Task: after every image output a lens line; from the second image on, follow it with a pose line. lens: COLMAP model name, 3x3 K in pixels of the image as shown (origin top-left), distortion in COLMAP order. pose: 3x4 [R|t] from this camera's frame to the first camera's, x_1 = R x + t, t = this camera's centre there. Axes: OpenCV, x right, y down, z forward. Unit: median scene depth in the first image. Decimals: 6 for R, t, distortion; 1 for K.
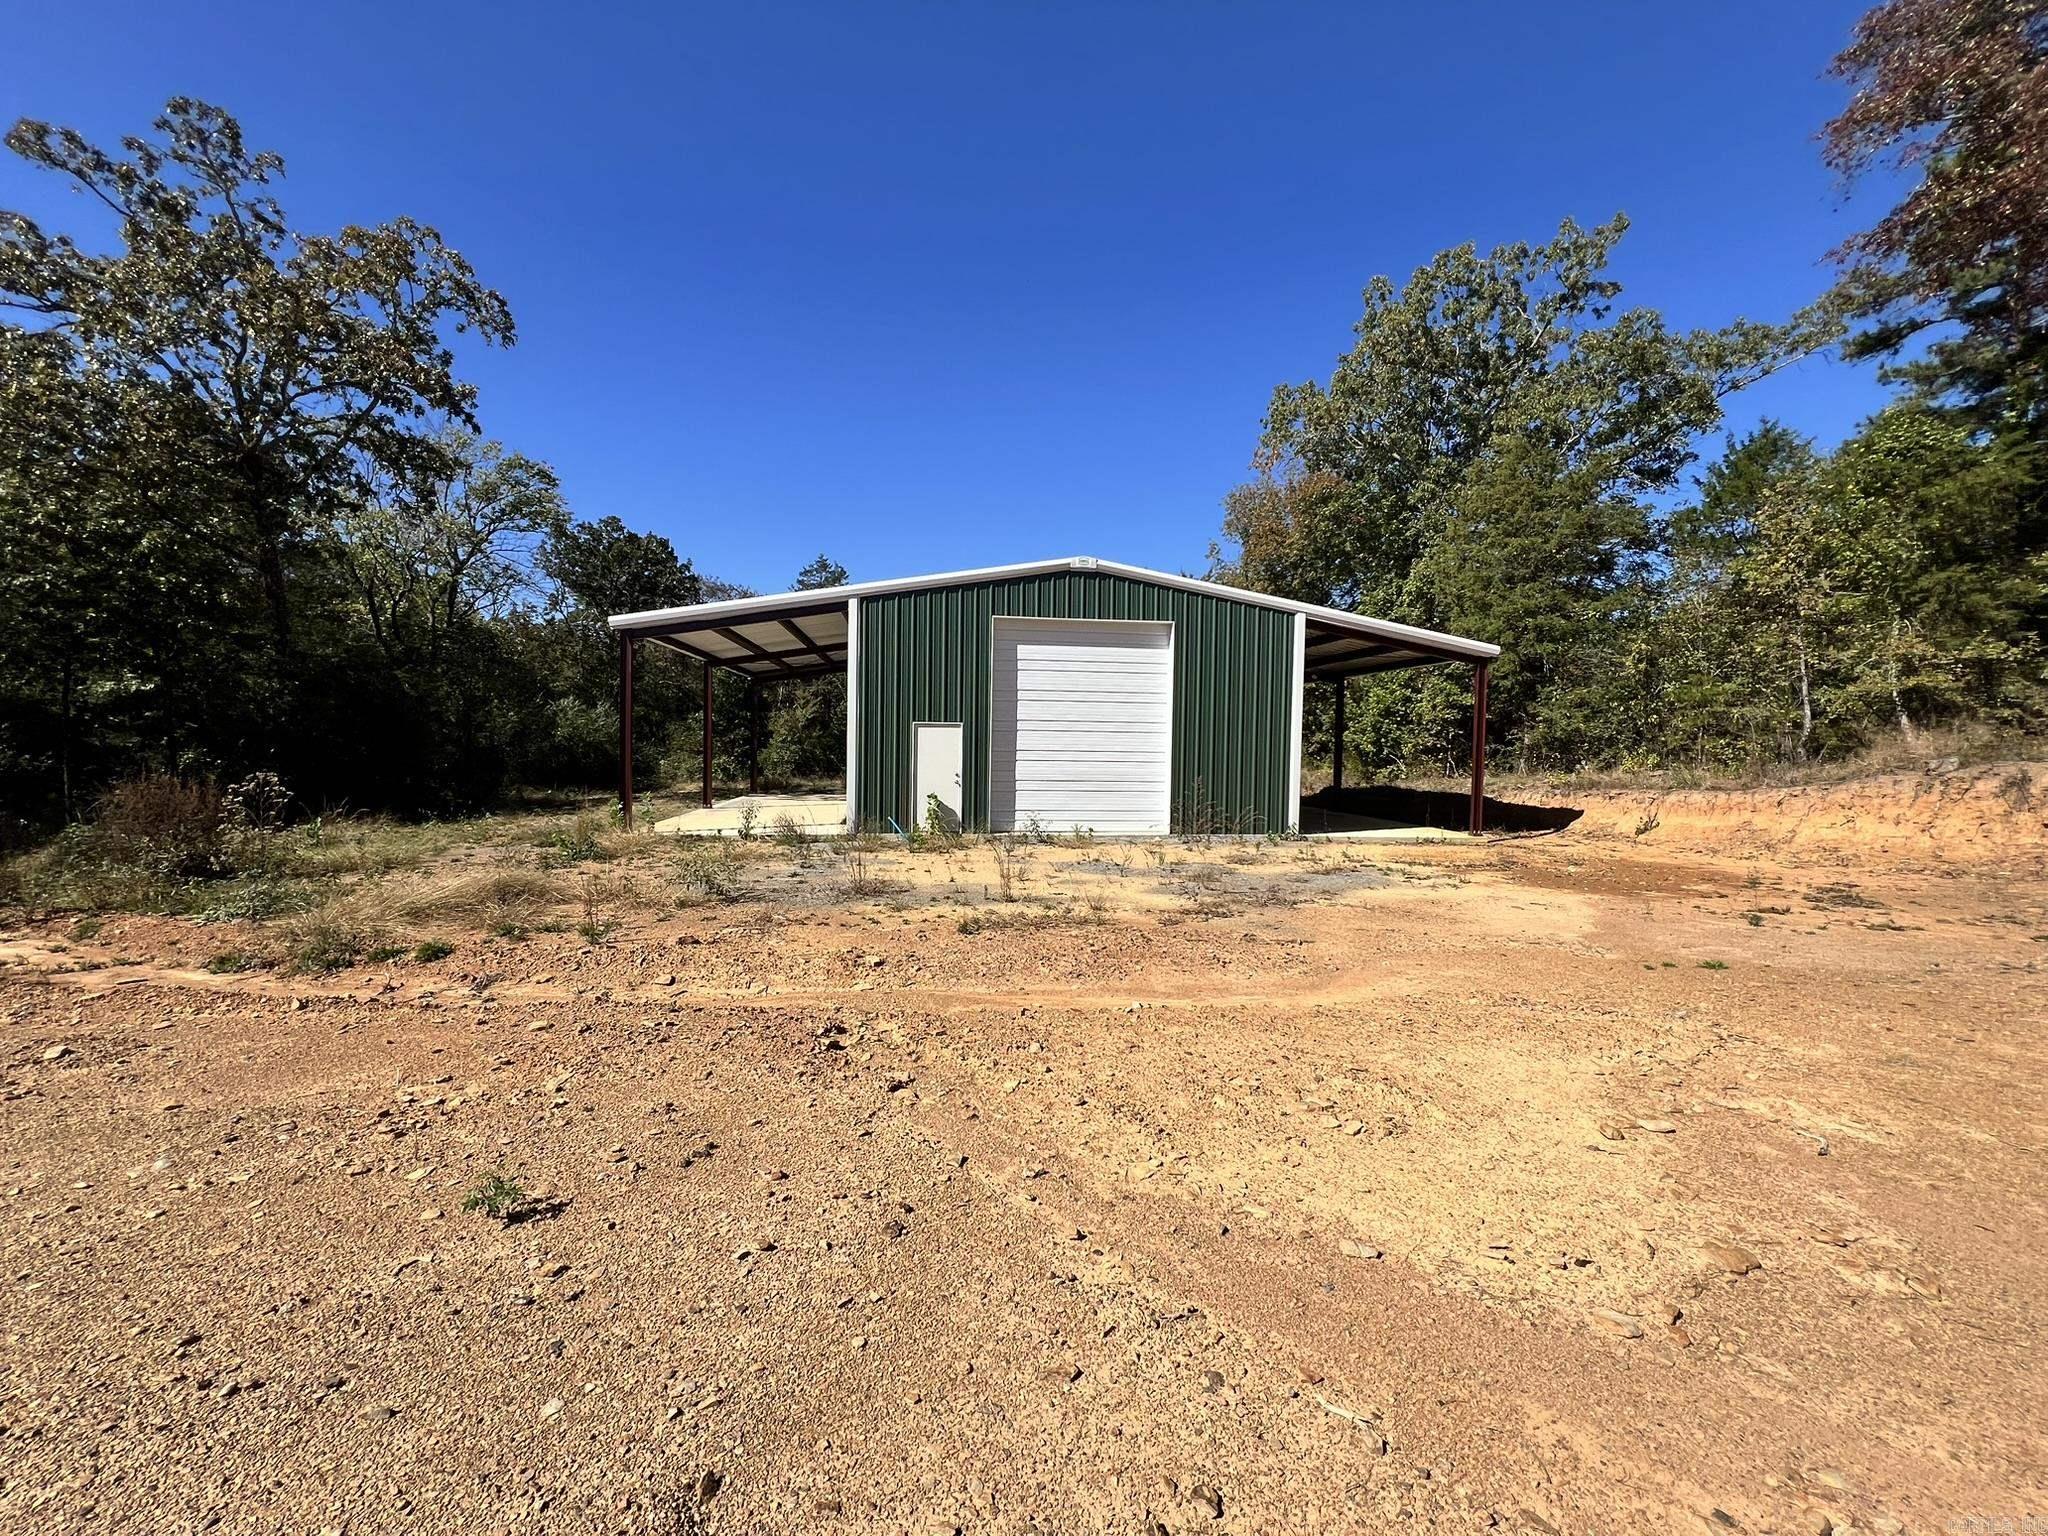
lens RADIAL K [[822.8, 0, 1025.2], [0, 822.8, 772.2], [0, 0, 1]] dist [-0.002244, 0.000566]
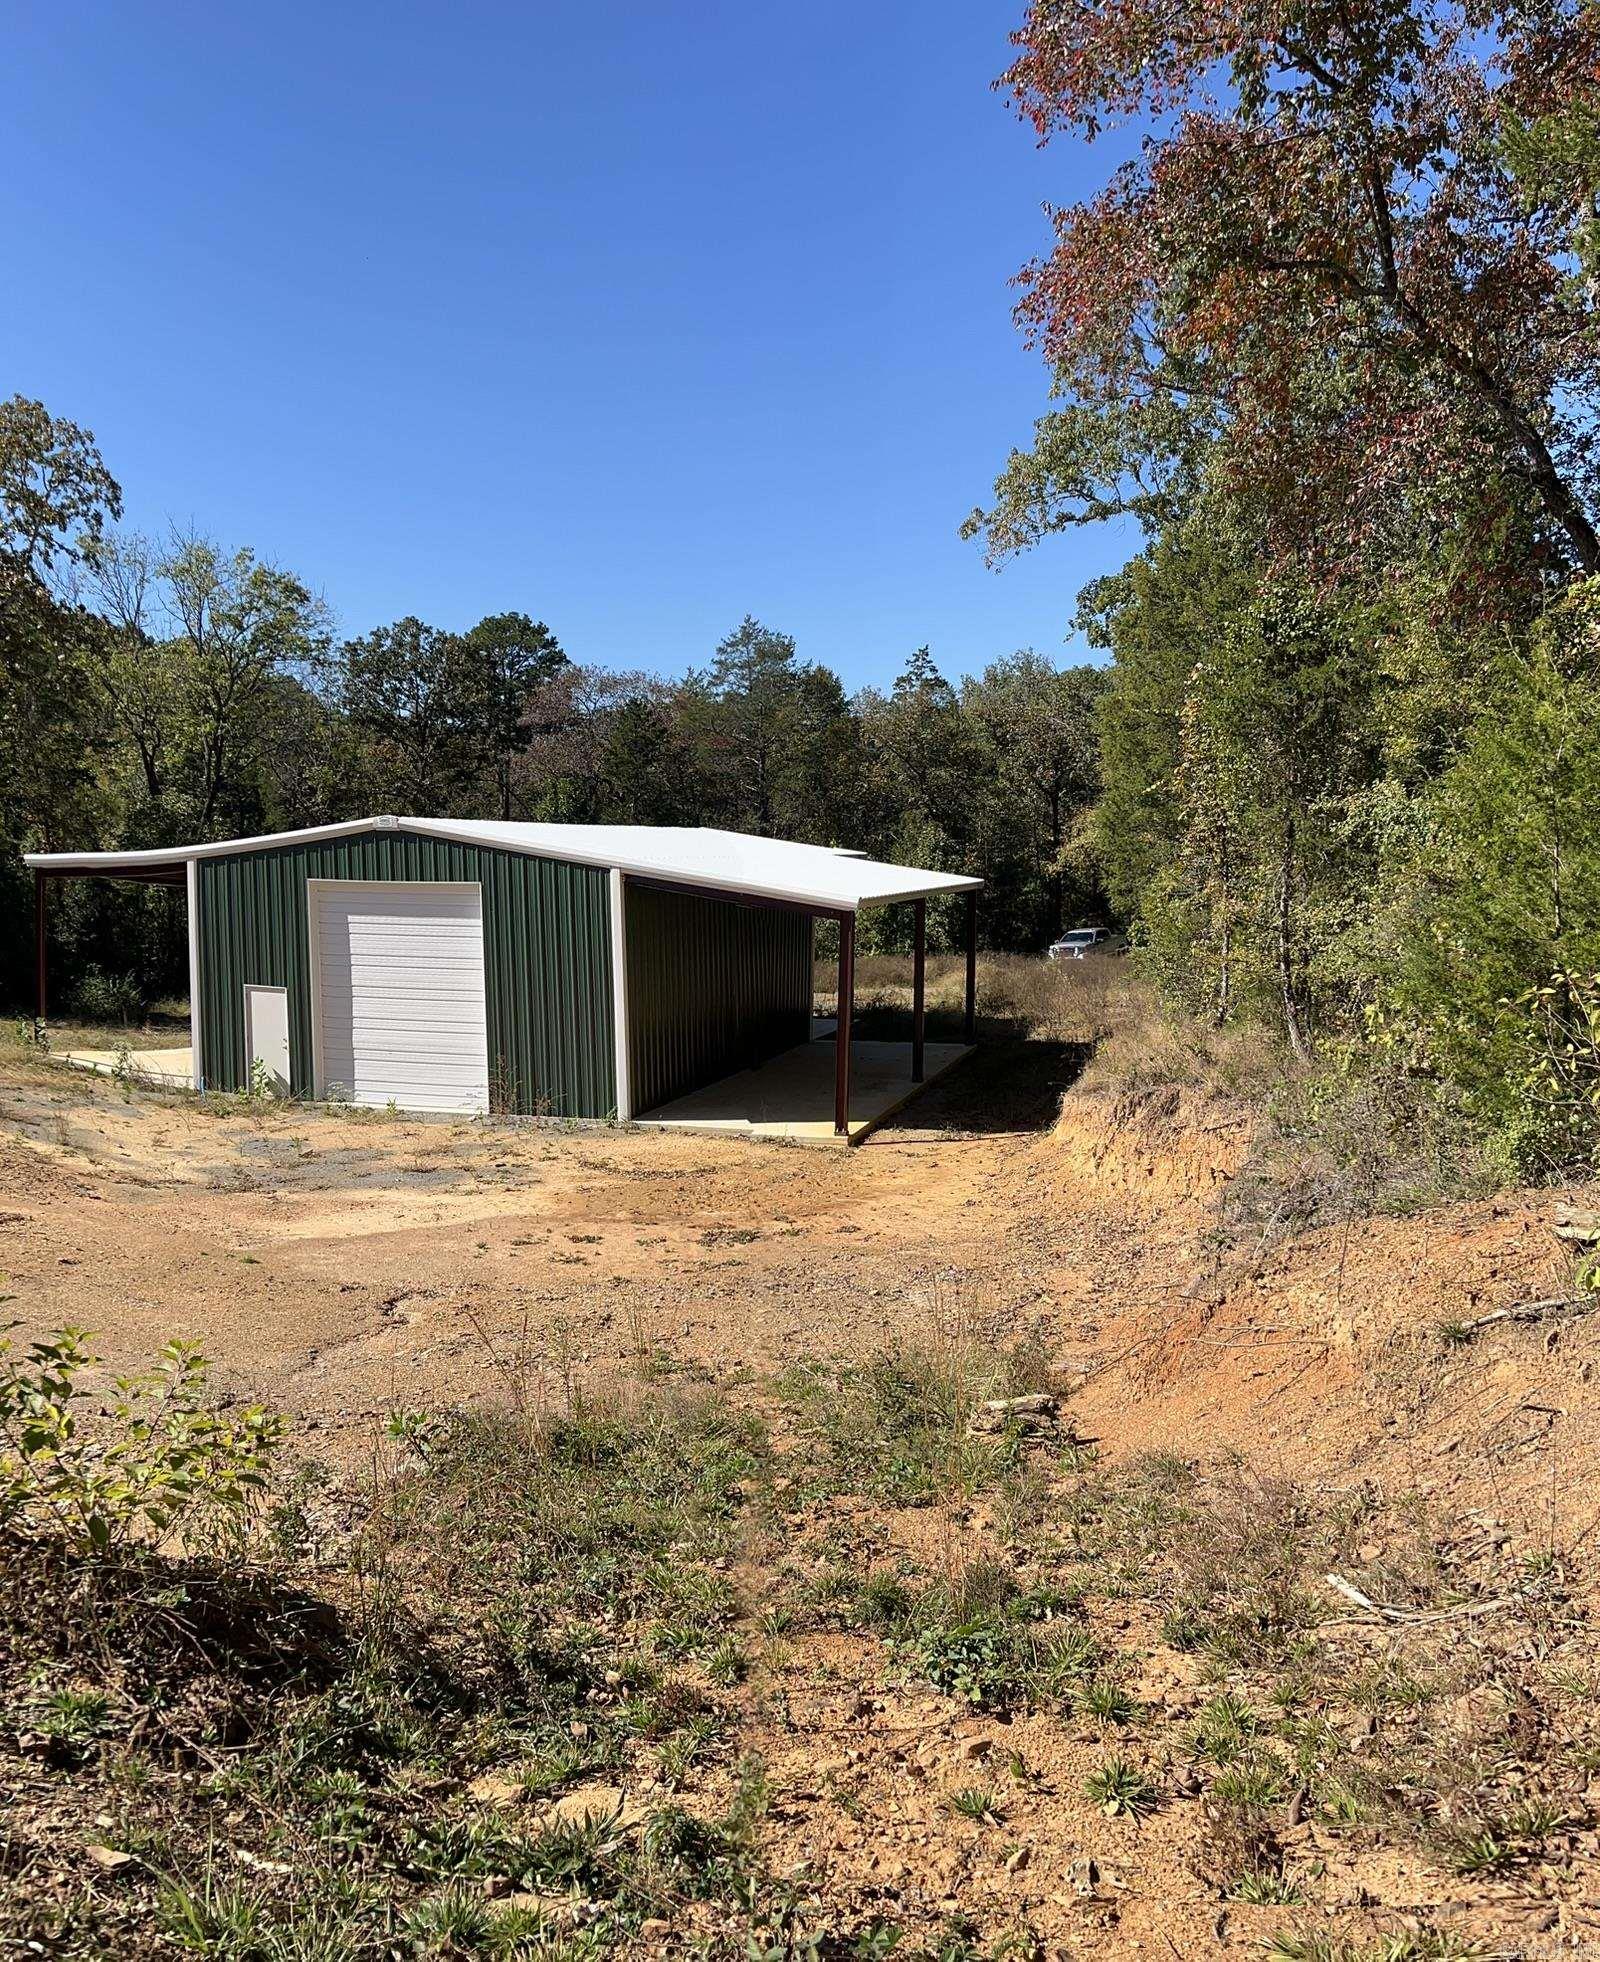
lens RADIAL K [[1513.6, 0, 749.1], [0, 1513.6, 972.3], [0, 0, 1]] dist [0.008581, -0.011467]
pose [[0.899867, 0.019874, -0.435712, 1.179546], [0.000061, 0.998956, 0.045691, -0.158785], [0.436165, -0.041142, 0.898926, -0.380856]]
